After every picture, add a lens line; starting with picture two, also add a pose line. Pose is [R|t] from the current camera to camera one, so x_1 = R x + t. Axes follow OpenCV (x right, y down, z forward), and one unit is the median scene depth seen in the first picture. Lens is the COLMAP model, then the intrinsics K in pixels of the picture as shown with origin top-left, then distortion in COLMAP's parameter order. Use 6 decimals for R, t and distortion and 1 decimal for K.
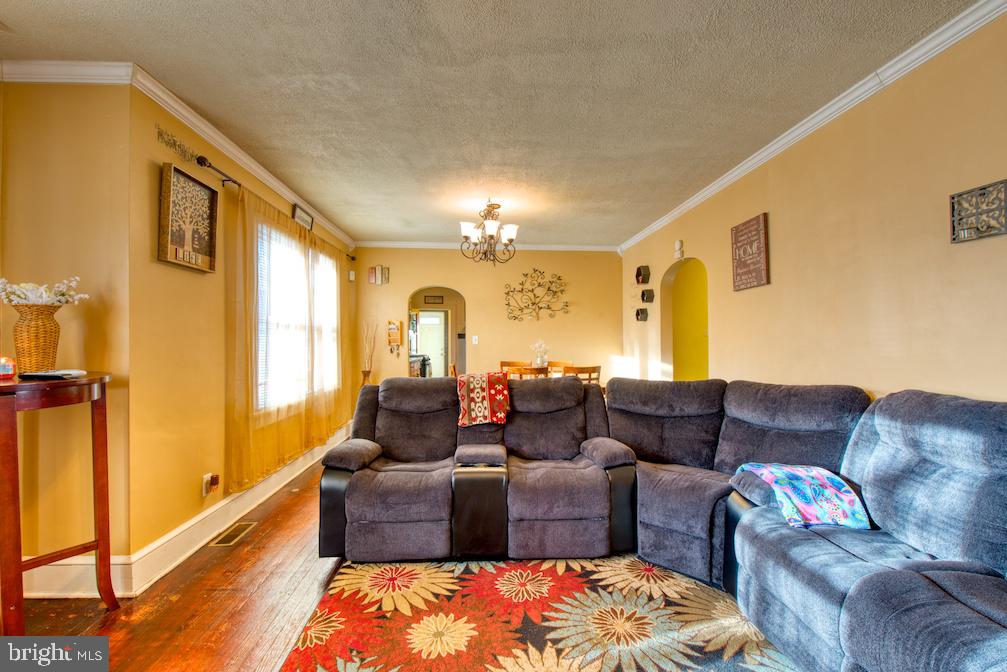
lens RADIAL K [[428.9, 0, 498.5], [0, 428.9, 341.0], [0, 0, 1]] dist [-0.010755, -0.000936]
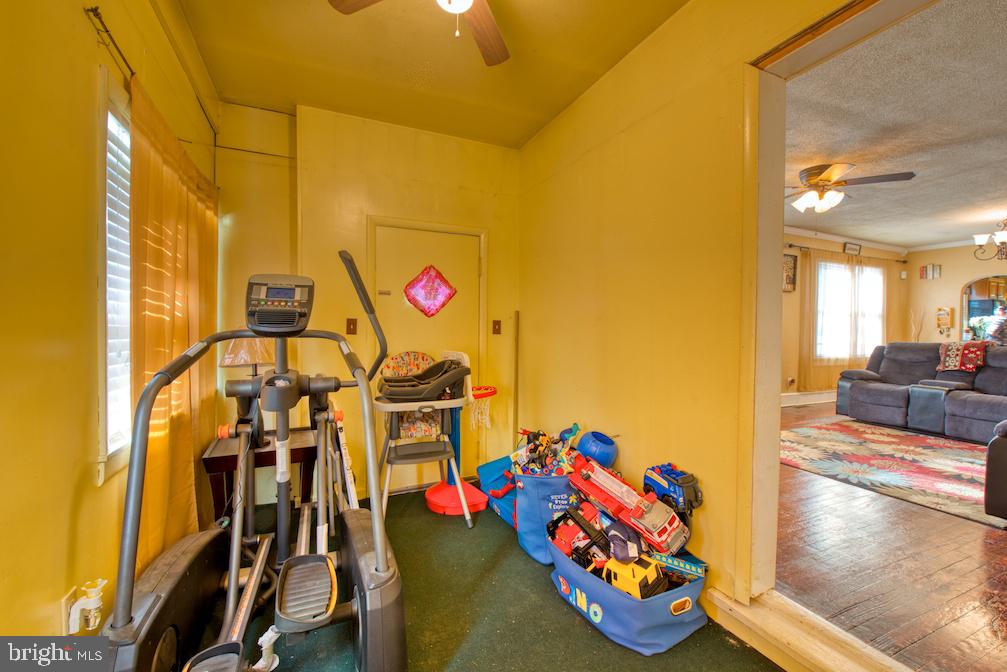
lens RADIAL K [[428.9, 0, 507.0], [0, 428.9, 335.9], [0, 0, 1]] dist [-0.010755, -0.000936]
pose [[0.359229, 0.019954, -0.933036, 0.892717], [-0.012676, 0.999783, 0.016501, 0.059251], [0.933163, 0.005899, 0.359404, -1.228390]]
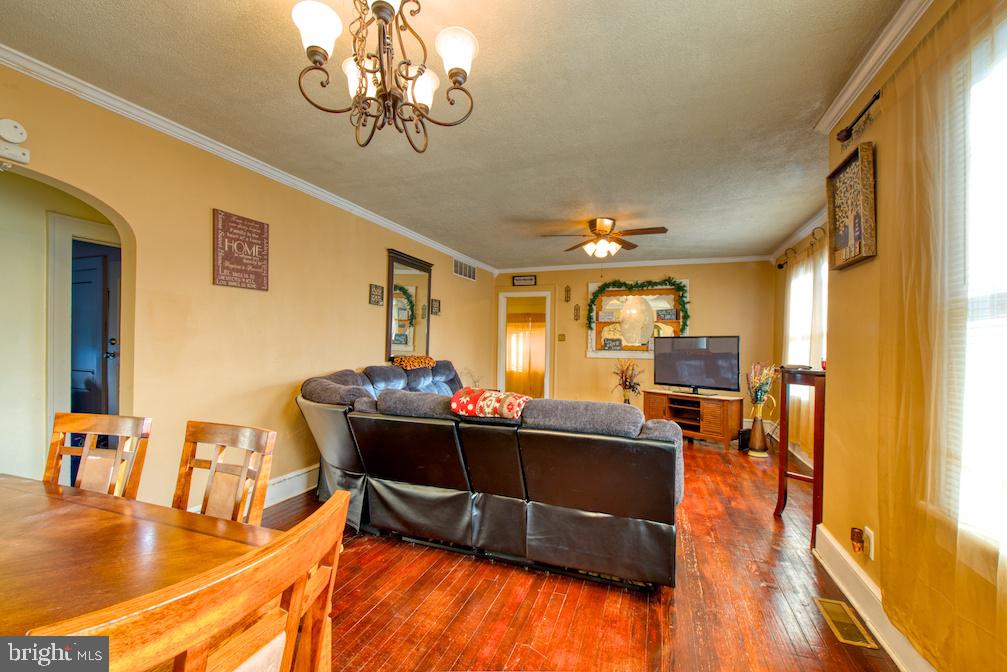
lens RADIAL K [[428.9, 0, 504.2], [0, 428.9, 345.1], [0, 0, 1]] dist [-0.010755, -0.000936]
pose [[-0.919793, -0.008601, 0.392309, -0.359985], [-0.008358, 0.999962, 0.002327, -0.002099], [-0.392314, -0.001138, -0.919831, 1.788533]]
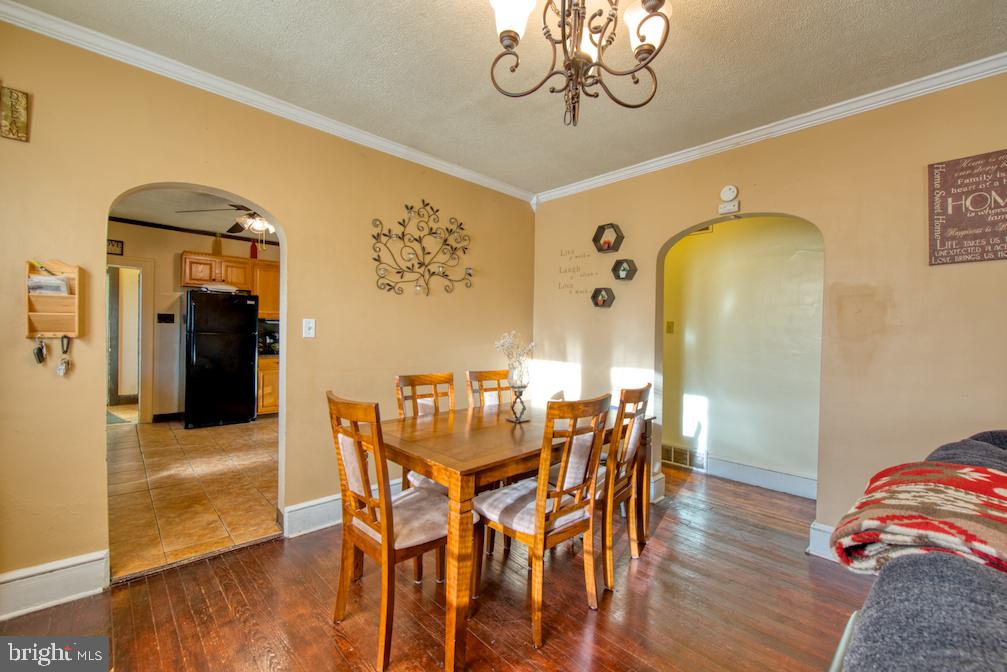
lens RADIAL K [[428.9, 0, 510.3], [0, 428.9, 336.1], [0, 0, 1]] dist [-0.010755, -0.000936]
pose [[0.754829, 0.014553, 0.655760, -0.388348], [-0.018979, 0.999820, -0.000342, 0.003319], [-0.655647, -0.012187, 0.754969, 1.072704]]
